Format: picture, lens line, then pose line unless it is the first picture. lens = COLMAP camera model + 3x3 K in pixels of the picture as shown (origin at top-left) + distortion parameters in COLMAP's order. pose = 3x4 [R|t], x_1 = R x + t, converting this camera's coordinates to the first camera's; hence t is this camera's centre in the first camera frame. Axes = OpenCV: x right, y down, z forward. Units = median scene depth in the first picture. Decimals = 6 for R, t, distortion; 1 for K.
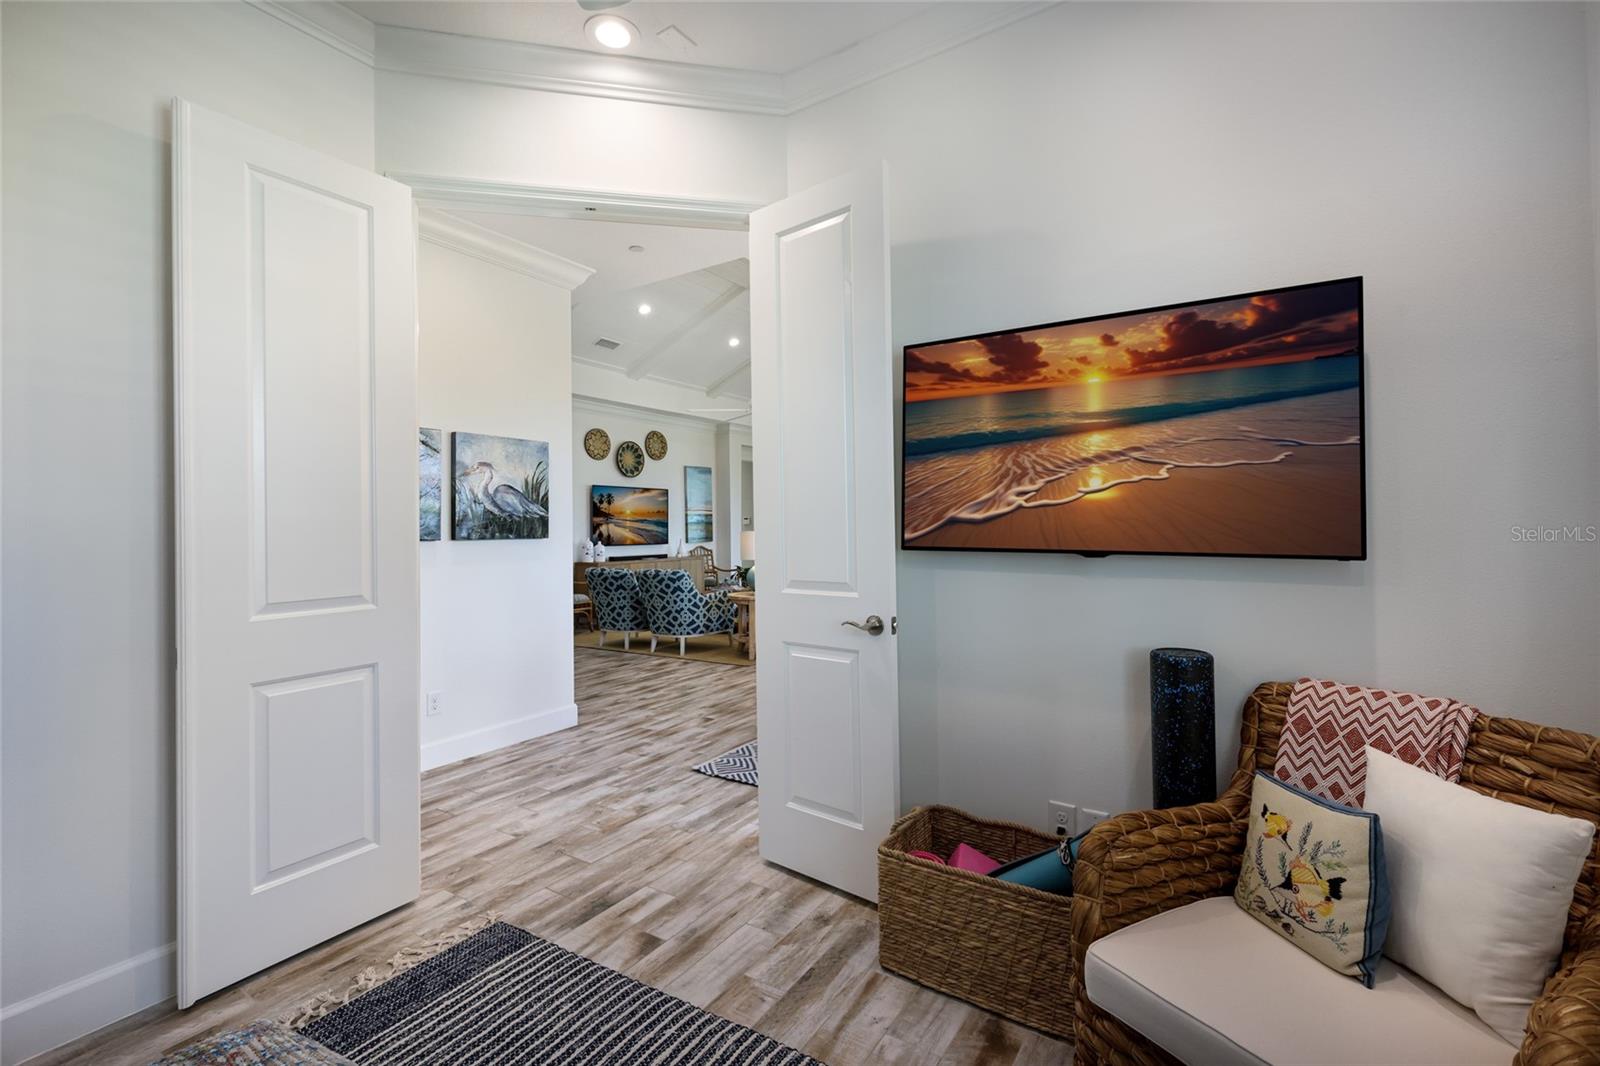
lens RADIAL K [[700.8, 0, 801.5], [0, 700.8, 523.3], [0, 0, 1]] dist [0.003538, 0.002184]
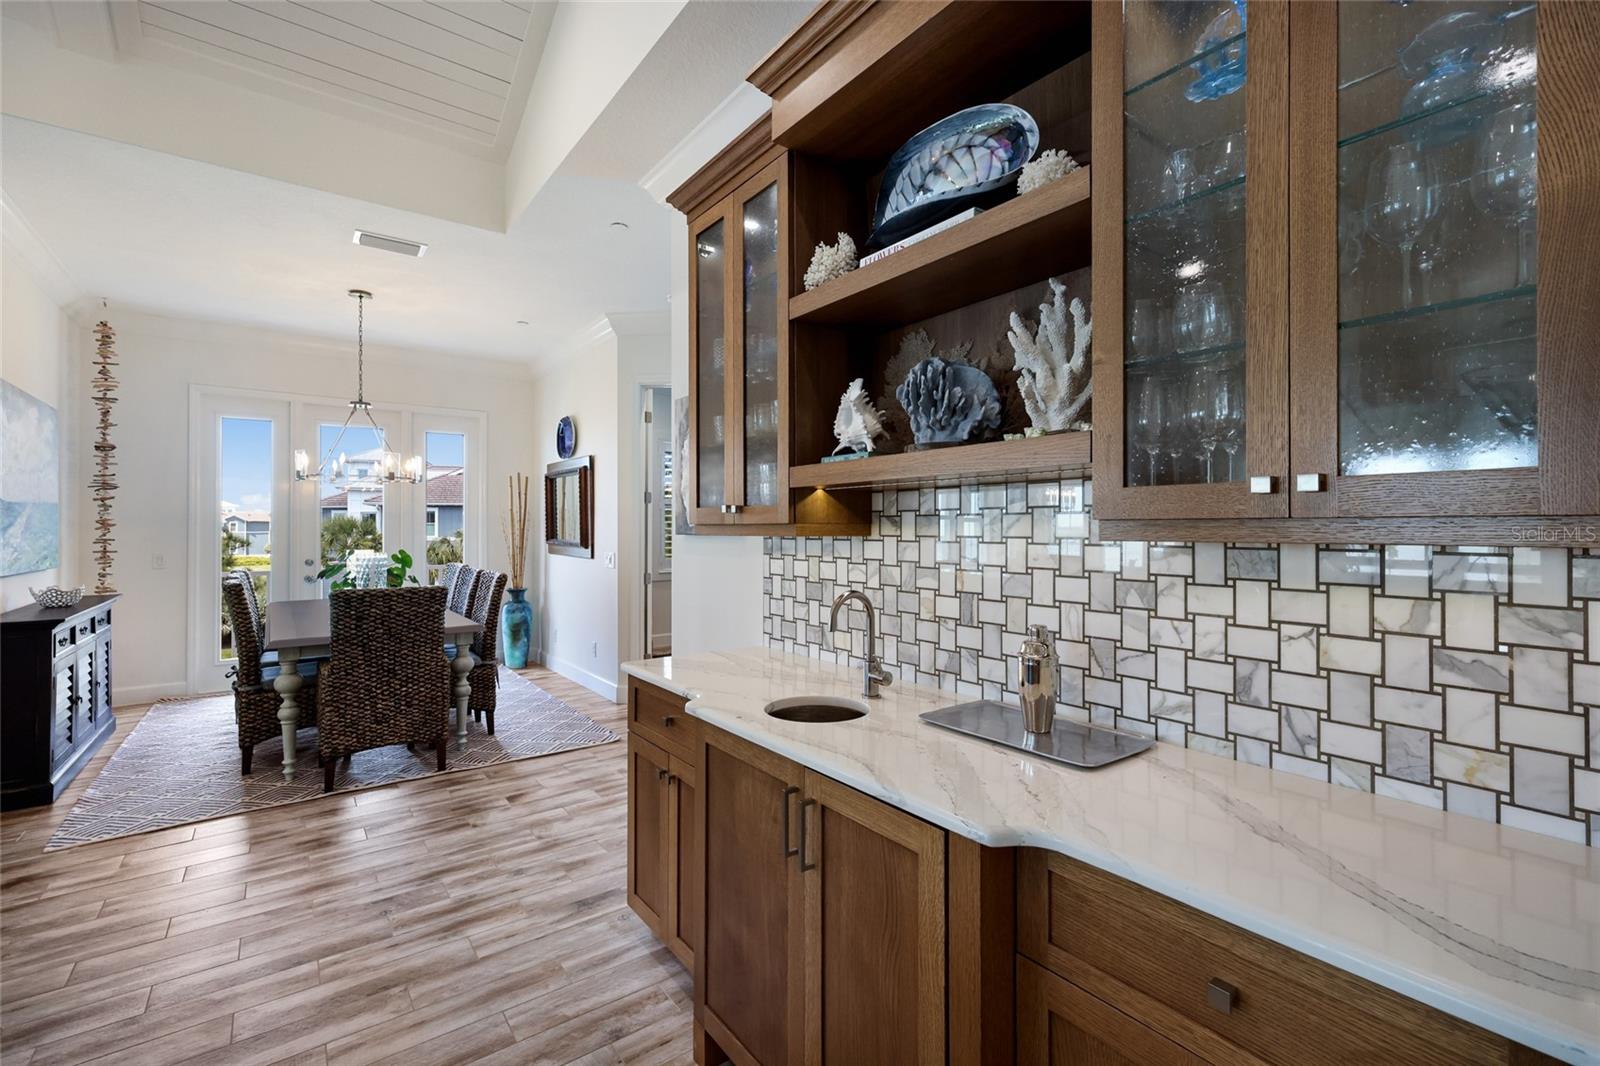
lens RADIAL K [[700.8, 0, 798.3], [0, 700.8, 522.3], [0, 0, 1]] dist [0.003538, 0.002184]
pose [[-0.943827, 0.017197, 0.329992, -0.336065], [0.013490, 0.999818, -0.013520, 0.000109], [-0.330165, -0.008309, -0.943887, 0.806238]]
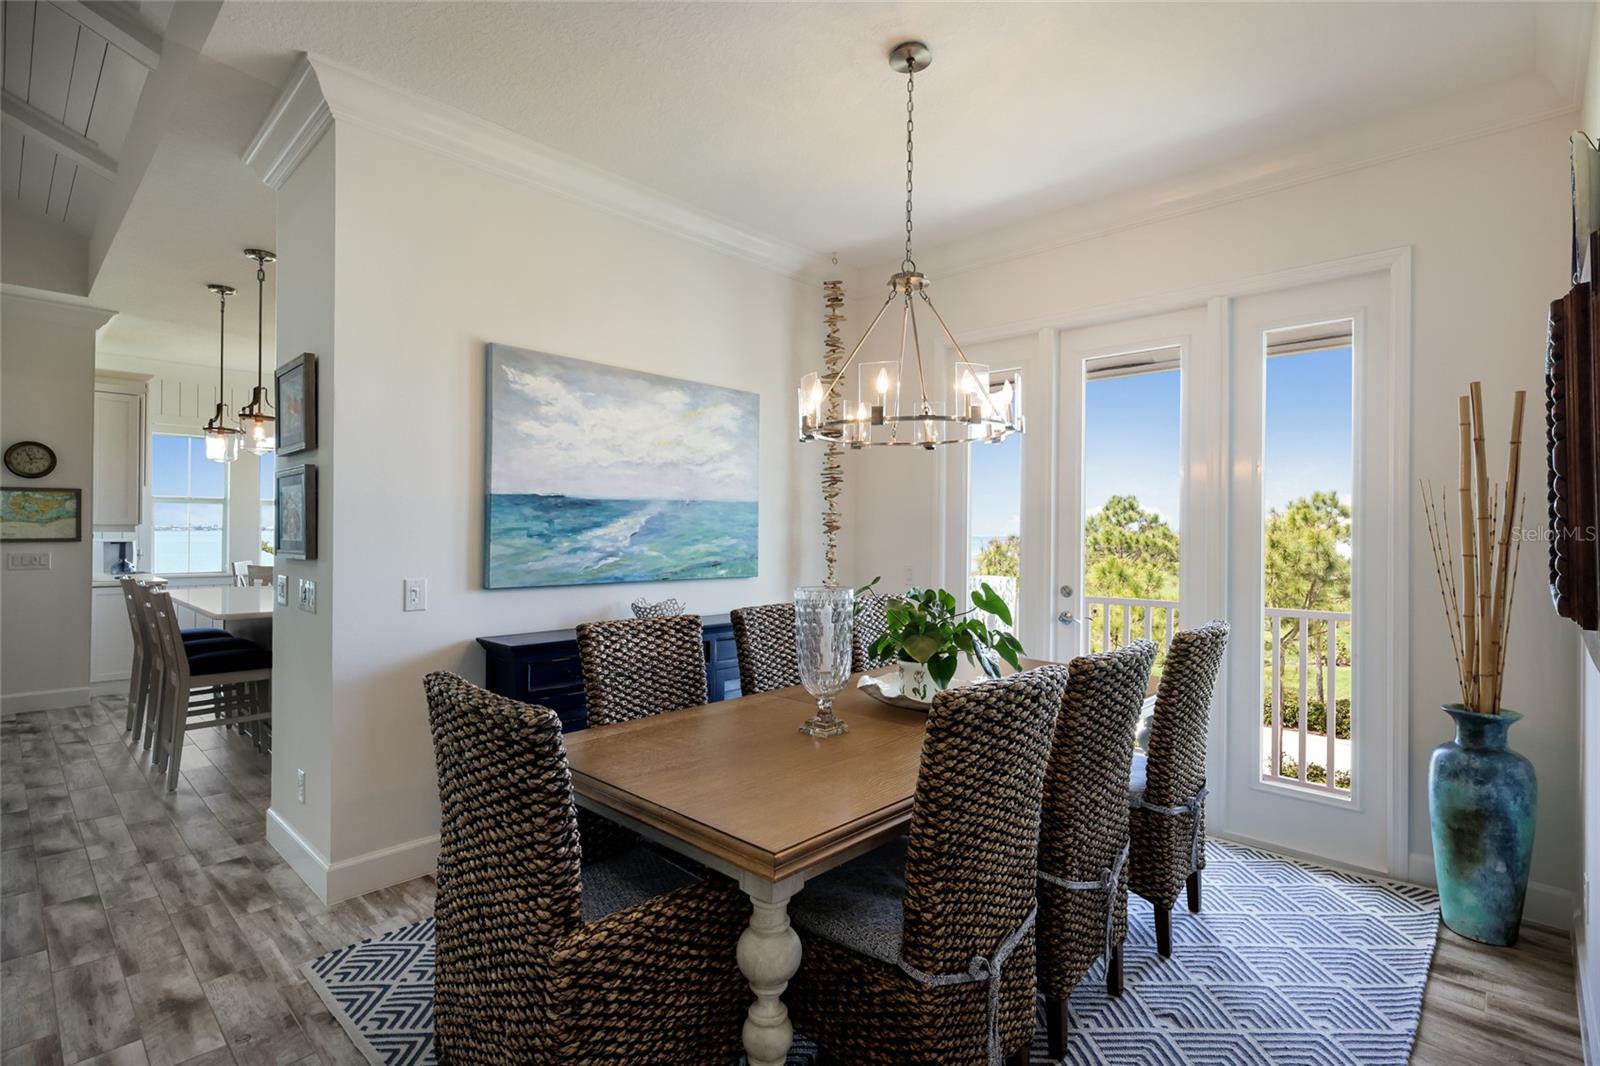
lens RADIAL K [[765.8, 0, 800.7], [0, 765.8, 526.7], [0, 0, 1]] dist [0.004955, 0.001042]
pose [[0.157008, 0.020115, 0.987392, -0.146779], [-0.014347, 0.999734, -0.018085, -0.003599], [-0.987493, -0.011326, 0.157255, 0.434471]]
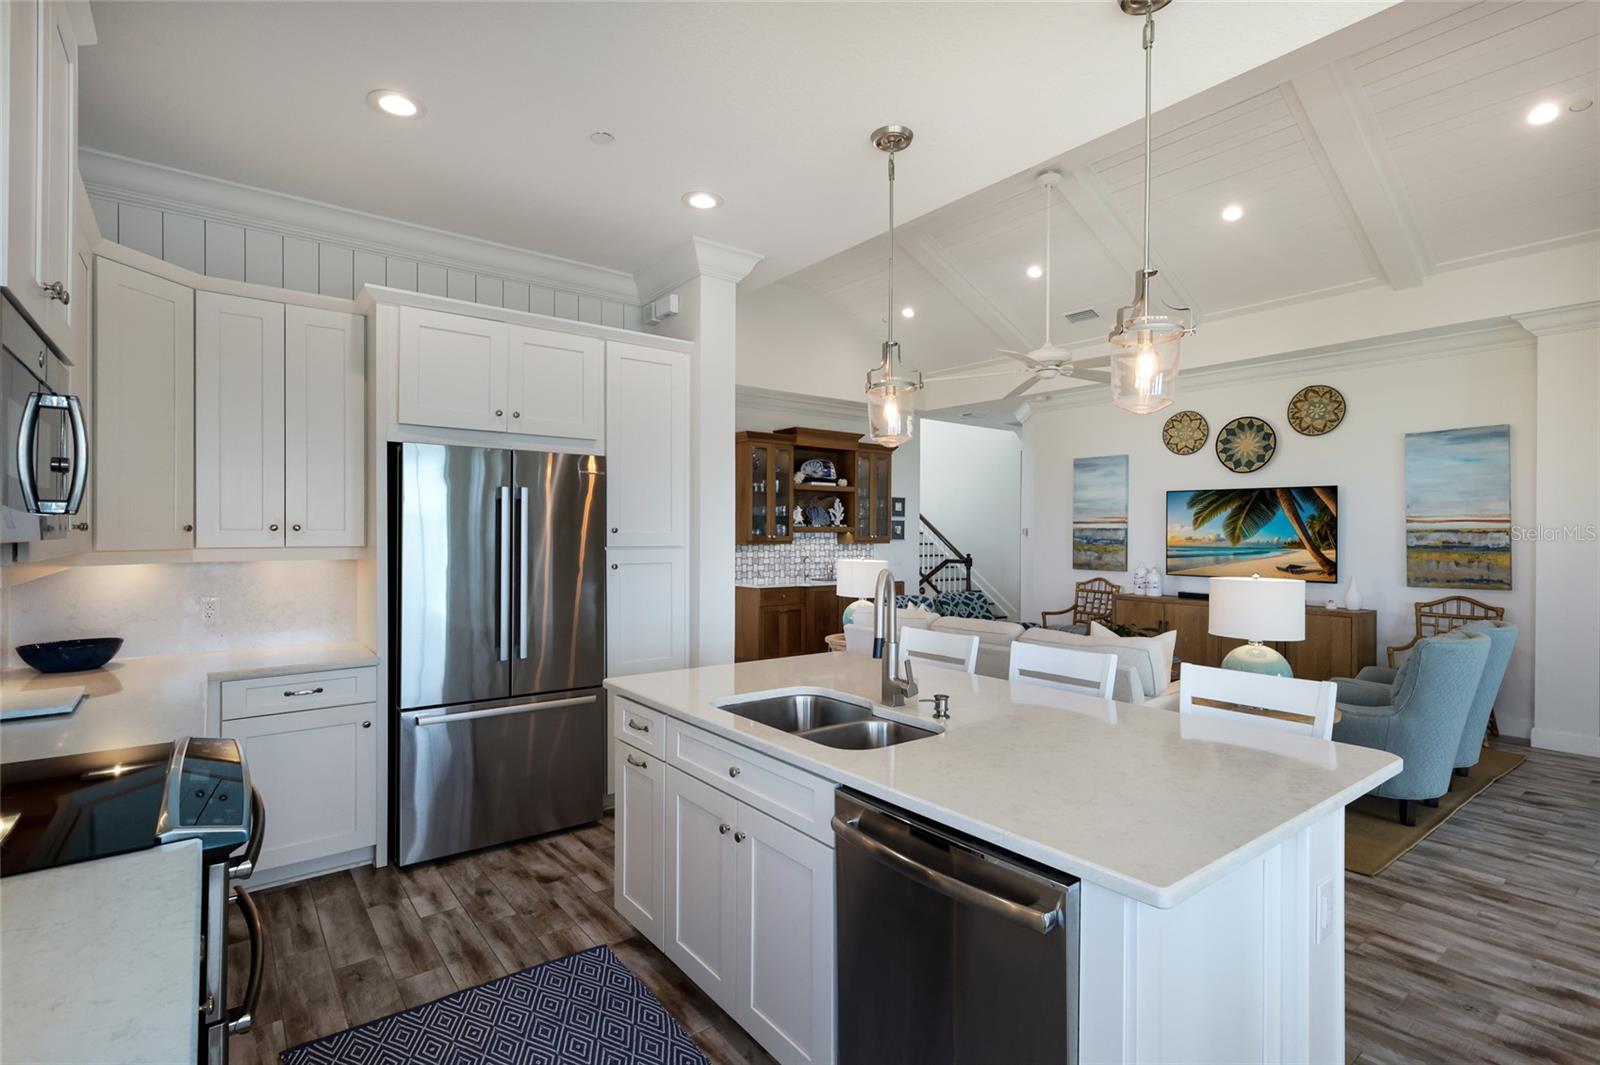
lens RADIAL K [[765.8, 0, 791.8], [0, 765.8, 535.8], [0, 0, 1]] dist [0.004955, 0.001042]
pose [[-0.314321, 0.015739, -0.949186, 0.597082], [0.004476, 0.999876, 0.015097, -0.022237], [0.949306, 0.000497, -0.314353, 0.891027]]
